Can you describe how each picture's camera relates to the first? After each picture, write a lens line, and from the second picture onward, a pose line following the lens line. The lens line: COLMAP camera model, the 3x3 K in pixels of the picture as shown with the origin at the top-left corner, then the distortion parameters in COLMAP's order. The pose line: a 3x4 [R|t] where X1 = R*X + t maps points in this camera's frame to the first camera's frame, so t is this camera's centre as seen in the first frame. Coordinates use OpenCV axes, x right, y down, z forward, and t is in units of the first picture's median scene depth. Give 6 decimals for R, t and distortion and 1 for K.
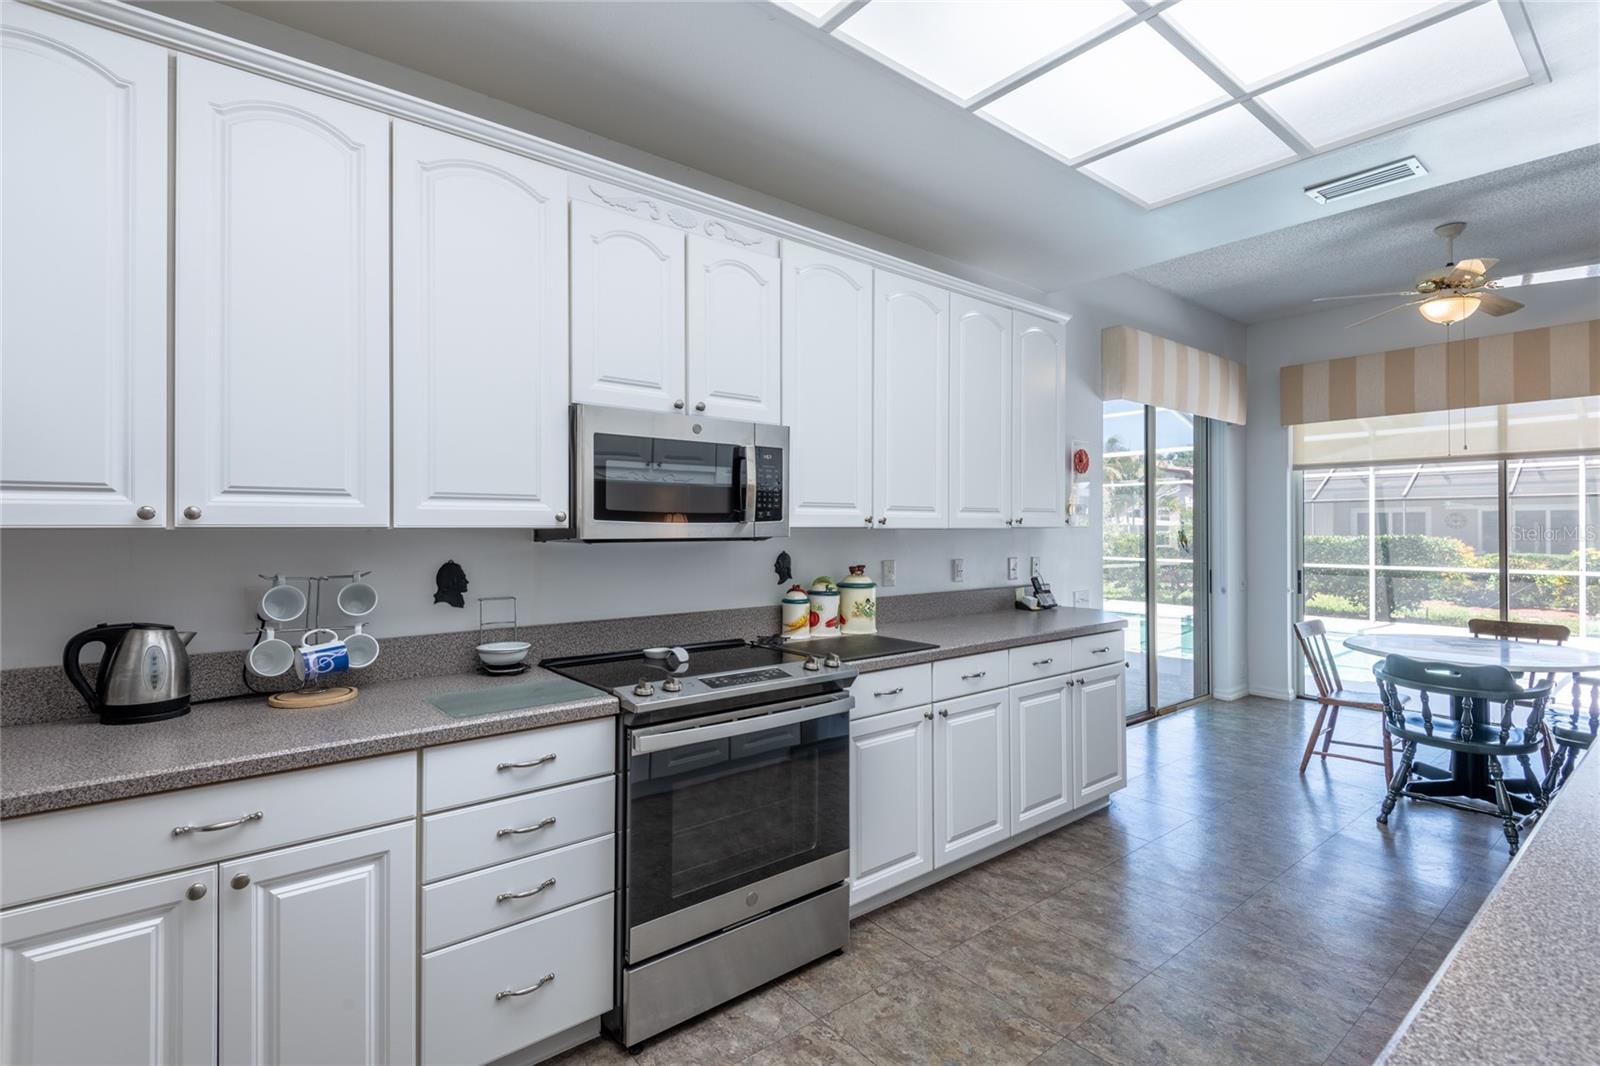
lens RADIAL K [[731.2, 0, 808.2], [0, 731.2, 525.4], [0, 0, 1]] dist [0.033039, -0.017865]
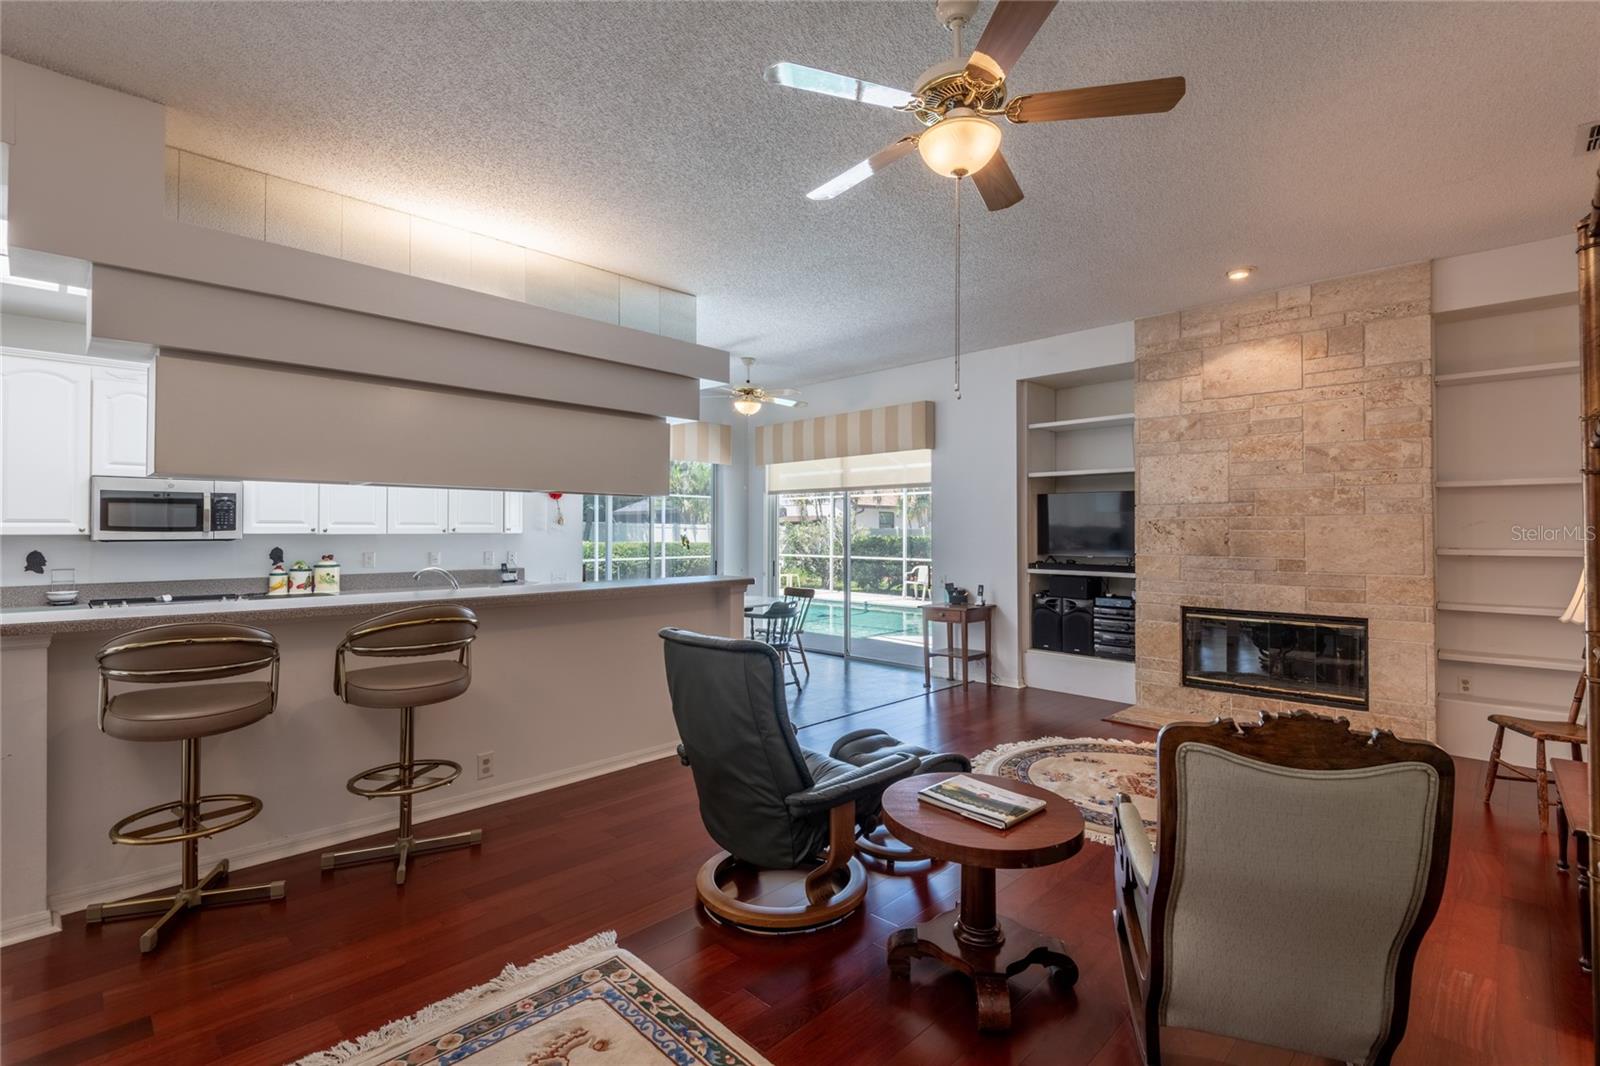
lens RADIAL K [[731.2, 0, 779.3], [0, 731.2, 528.8], [0, 0, 1]] dist [0.033039, -0.017865]
pose [[0.994250, 0.000795, 0.107080, 1.008350], [-0.000866, 0.999999, 0.000619, -0.011752], [-0.107080, -0.000708, 0.994250, -0.947331]]
